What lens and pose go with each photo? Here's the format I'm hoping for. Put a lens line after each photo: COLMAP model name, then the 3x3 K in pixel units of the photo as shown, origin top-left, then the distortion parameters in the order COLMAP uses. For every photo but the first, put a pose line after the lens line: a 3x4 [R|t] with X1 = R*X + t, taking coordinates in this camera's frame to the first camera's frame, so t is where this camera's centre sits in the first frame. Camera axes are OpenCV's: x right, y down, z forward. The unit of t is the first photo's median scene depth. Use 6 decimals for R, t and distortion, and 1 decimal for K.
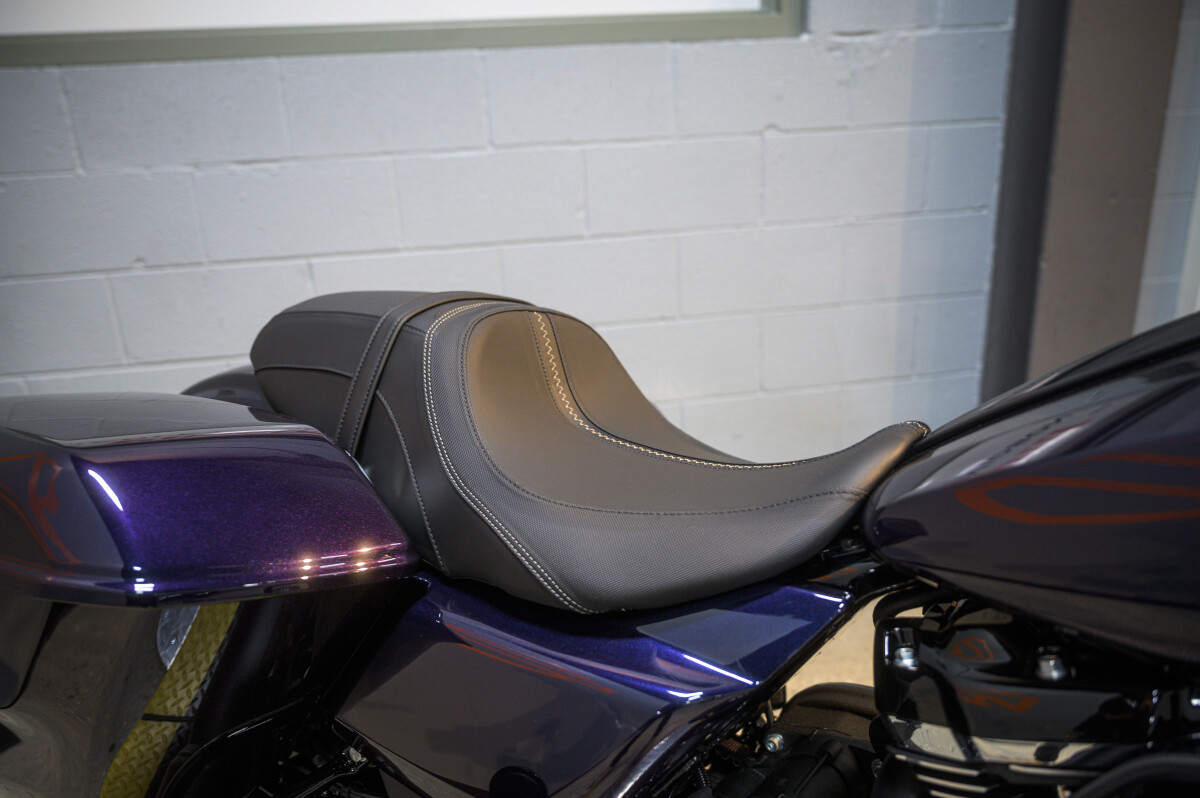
lens RADIAL K [[884.3, 0, 602.3], [0, 884.3, 401.7], [0, 0, 1]] dist [0.000464, 0.000661]
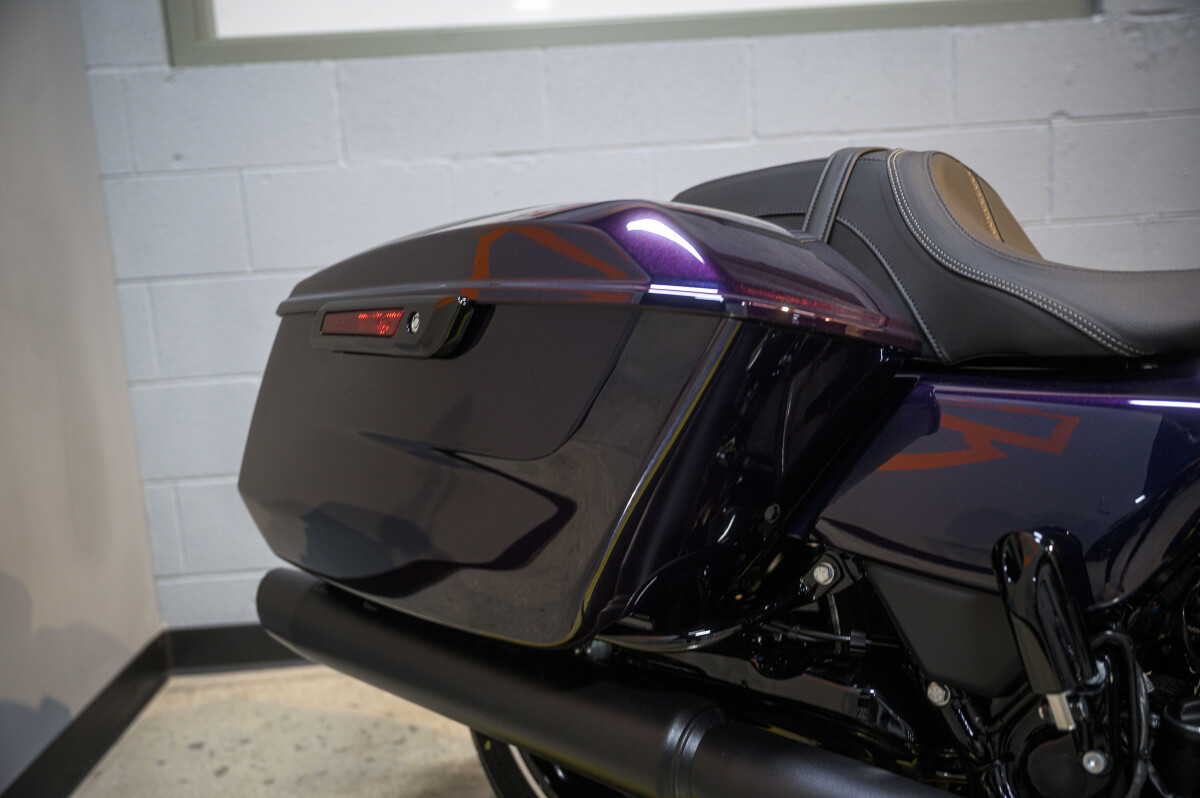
lens RADIAL K [[1056.3, 0, 597.8], [0, 1056.3, 396.7], [0, 0, 1]] dist [0.016641, 0.009687]
pose [[0.993808, 0.004595, -0.111013, -0.165047], [-0.021958, 0.987561, -0.155697, 0.162269], [0.108917, 0.157171, 0.981547, -0.079066]]
